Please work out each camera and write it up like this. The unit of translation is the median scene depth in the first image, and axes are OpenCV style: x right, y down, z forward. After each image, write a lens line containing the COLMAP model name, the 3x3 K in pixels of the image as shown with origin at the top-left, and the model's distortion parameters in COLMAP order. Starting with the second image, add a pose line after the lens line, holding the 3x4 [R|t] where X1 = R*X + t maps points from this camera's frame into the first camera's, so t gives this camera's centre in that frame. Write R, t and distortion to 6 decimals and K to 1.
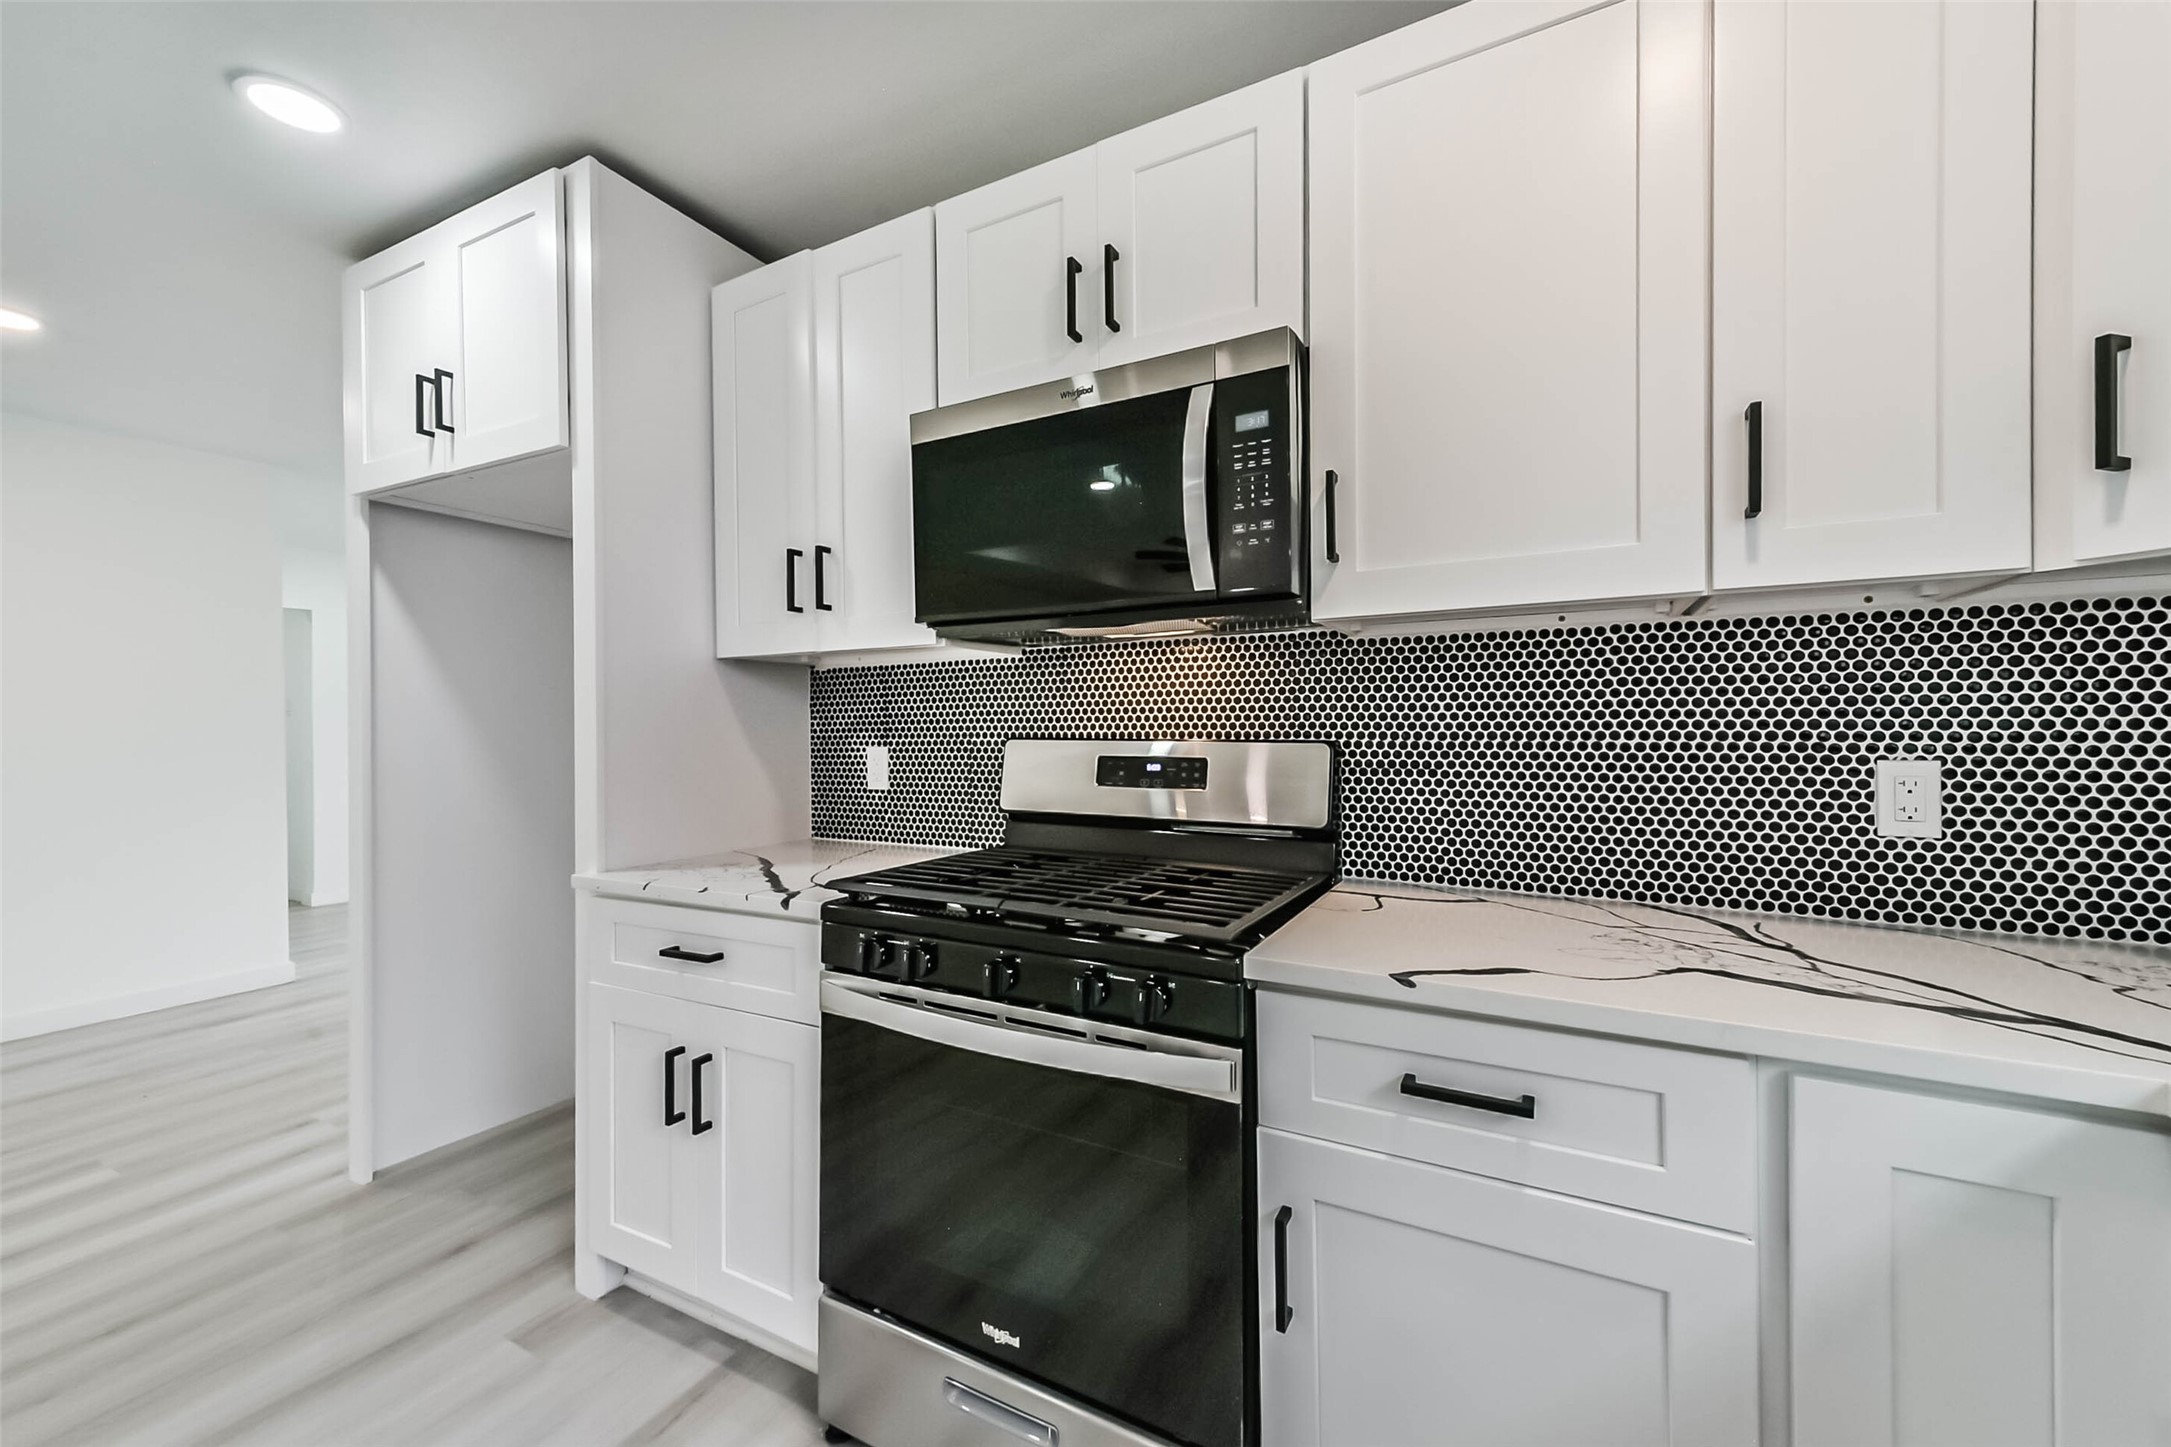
lens RADIAL K [[846.0, 0, 1098.5], [0, 846.0, 724.8], [0, 0, 1]] dist [0.011478, -0.000083]
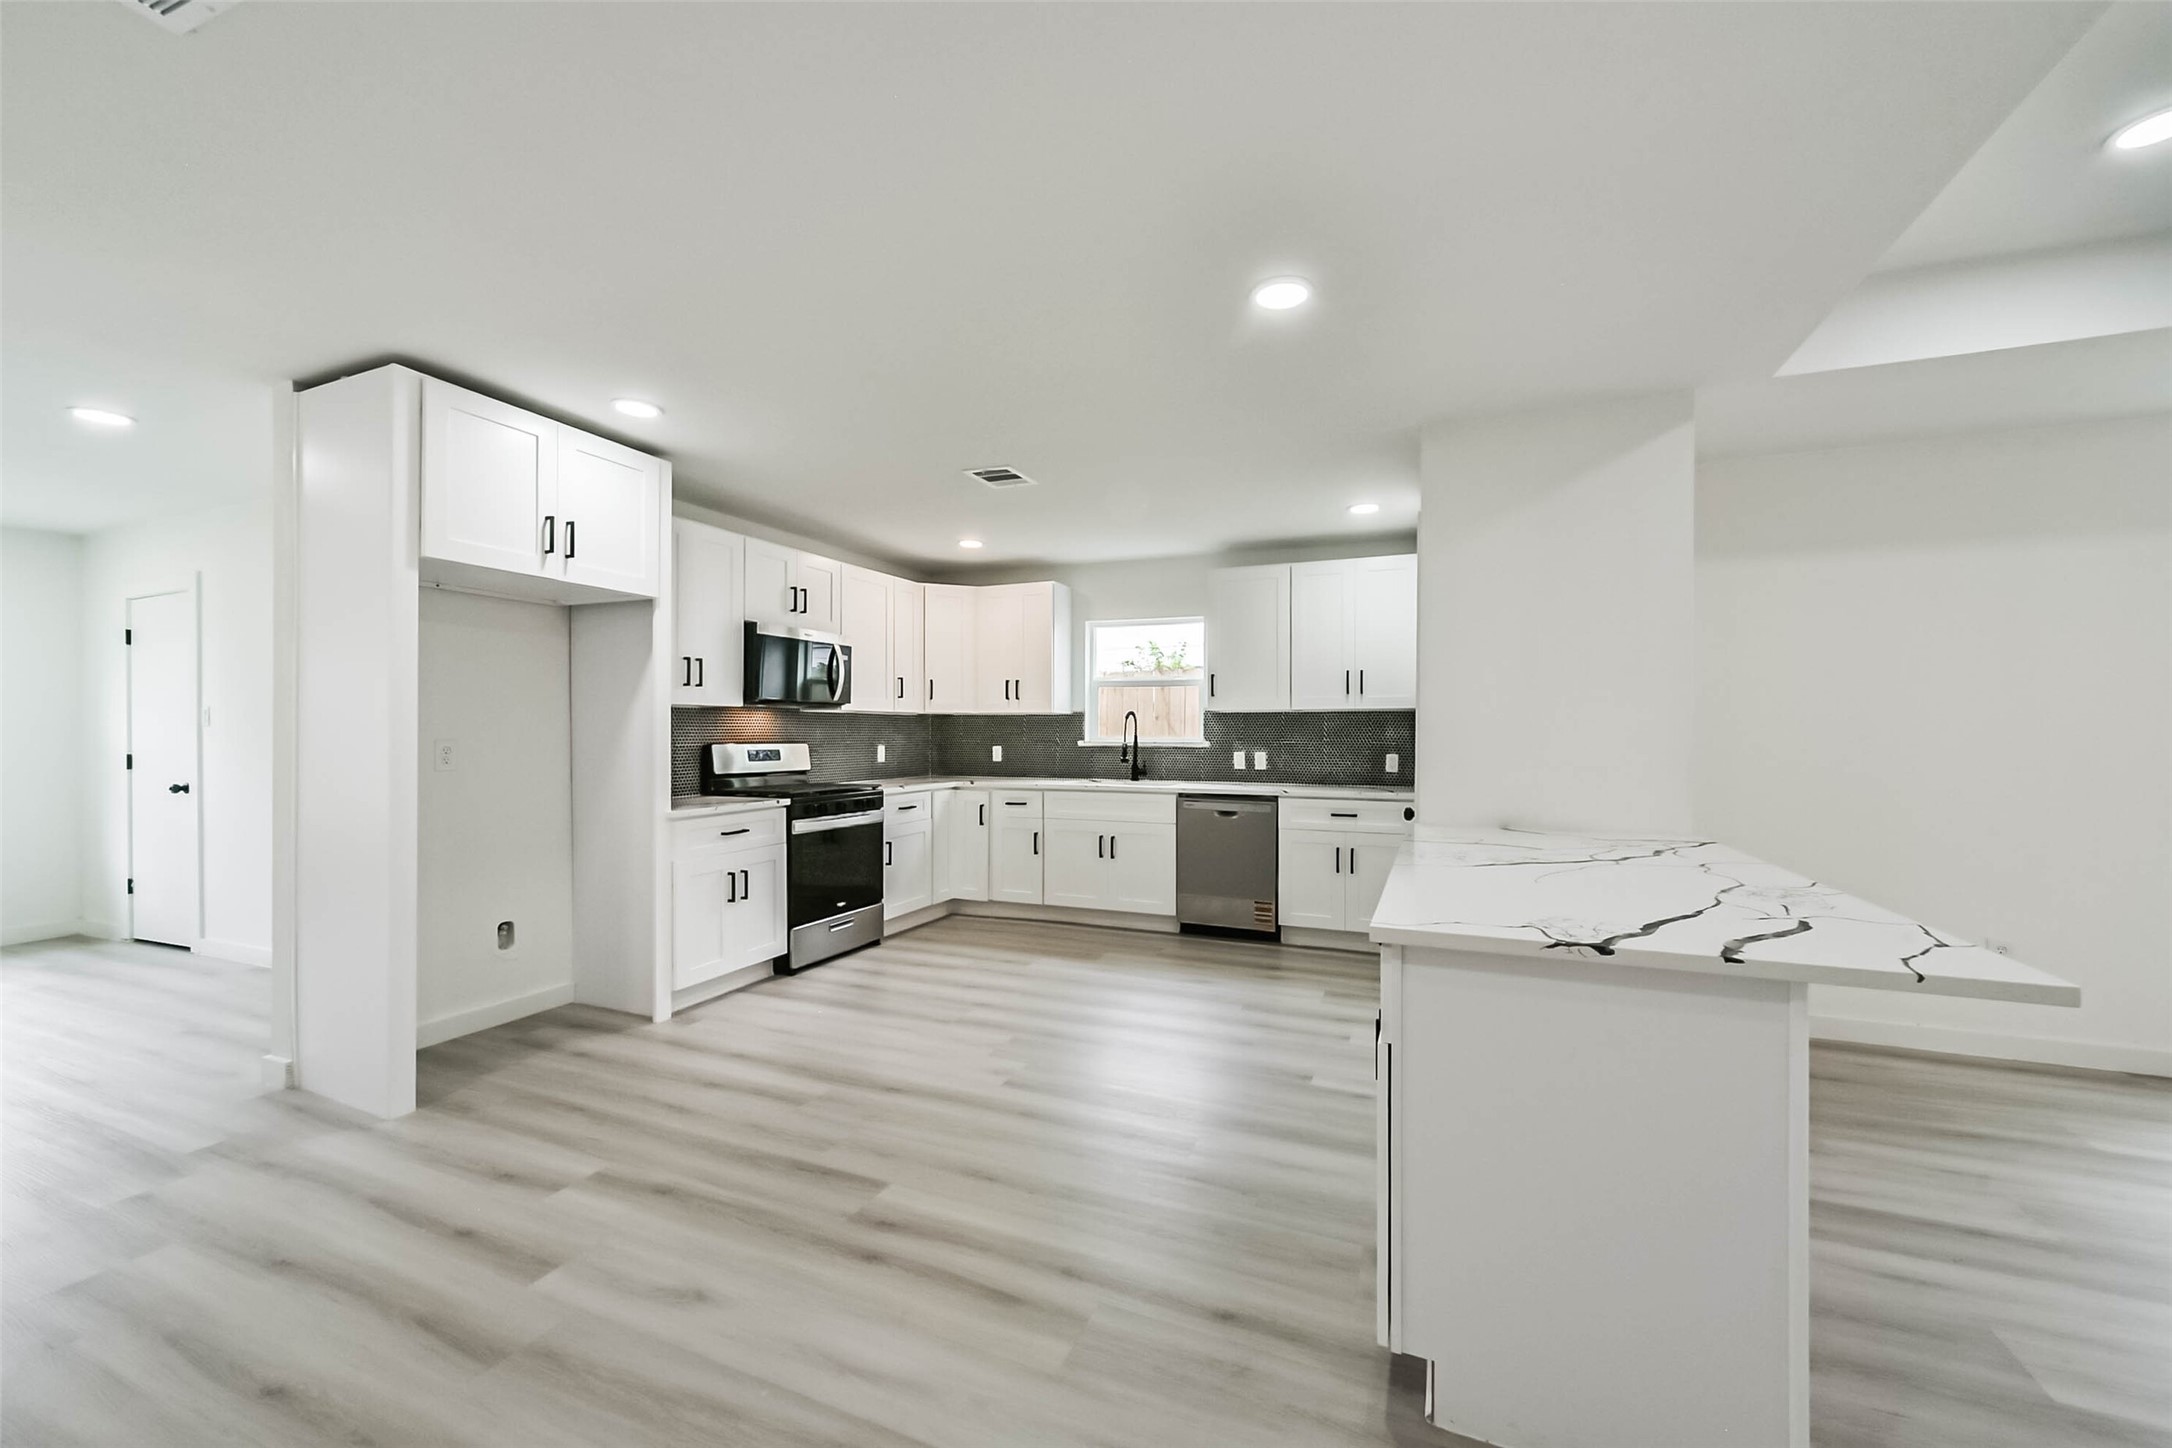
lens RADIAL K [[848.6, 0, 1086.0], [0, 848.6, 724.0], [0, 0, 1]] dist [-0.006308, 0.000108]
pose [[-0.078867, 0.017666, 0.996729, -2.773907], [0.004919, 0.999838, -0.017332, 0.006870], [-0.996873, 0.003536, -0.078941, 0.168437]]
